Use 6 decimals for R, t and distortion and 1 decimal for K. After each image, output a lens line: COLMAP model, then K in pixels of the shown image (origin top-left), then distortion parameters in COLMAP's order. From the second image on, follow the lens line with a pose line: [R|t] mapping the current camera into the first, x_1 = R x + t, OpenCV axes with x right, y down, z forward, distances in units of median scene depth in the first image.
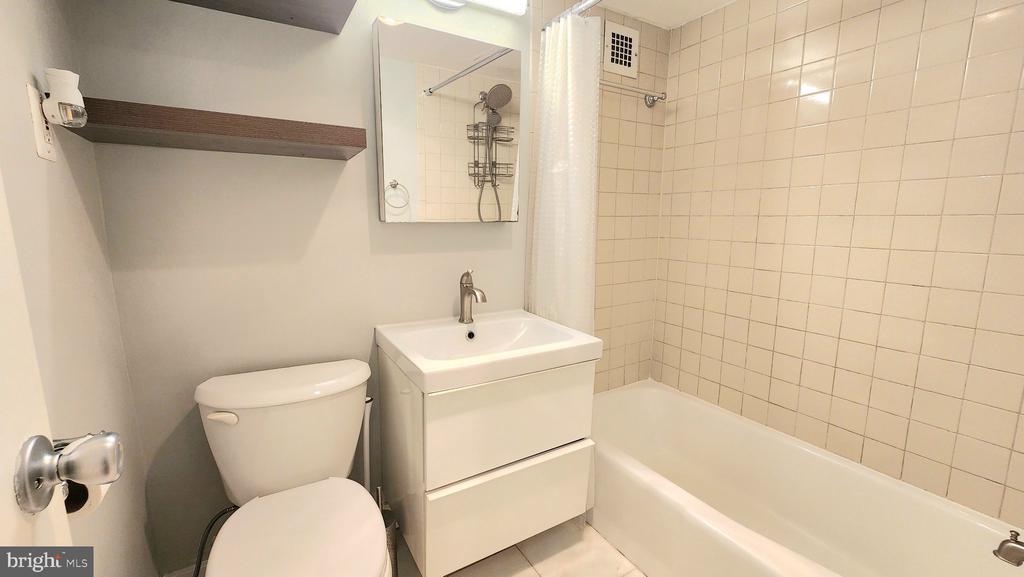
lens RADIAL K [[420.6, 0, 516.5], [0, 420.6, 285.1], [0, 0, 1]] dist [-0.000555, 0.000394]
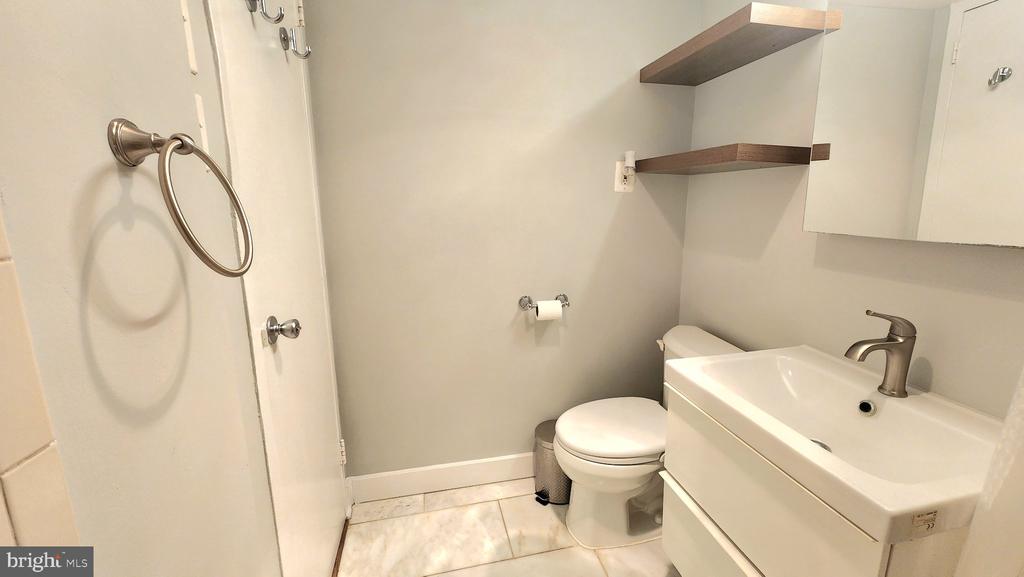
lens RADIAL K [[420.6, 0, 516.5], [0, 420.6, 285.1], [0, 0, 1]] dist [-0.000555, 0.000394]
pose [[-0.320005, 0.187337, -0.928709, 0.877402], [-0.142860, 0.959506, 0.242775, -0.201400], [0.936583, 0.210364, -0.280284, 0.836277]]
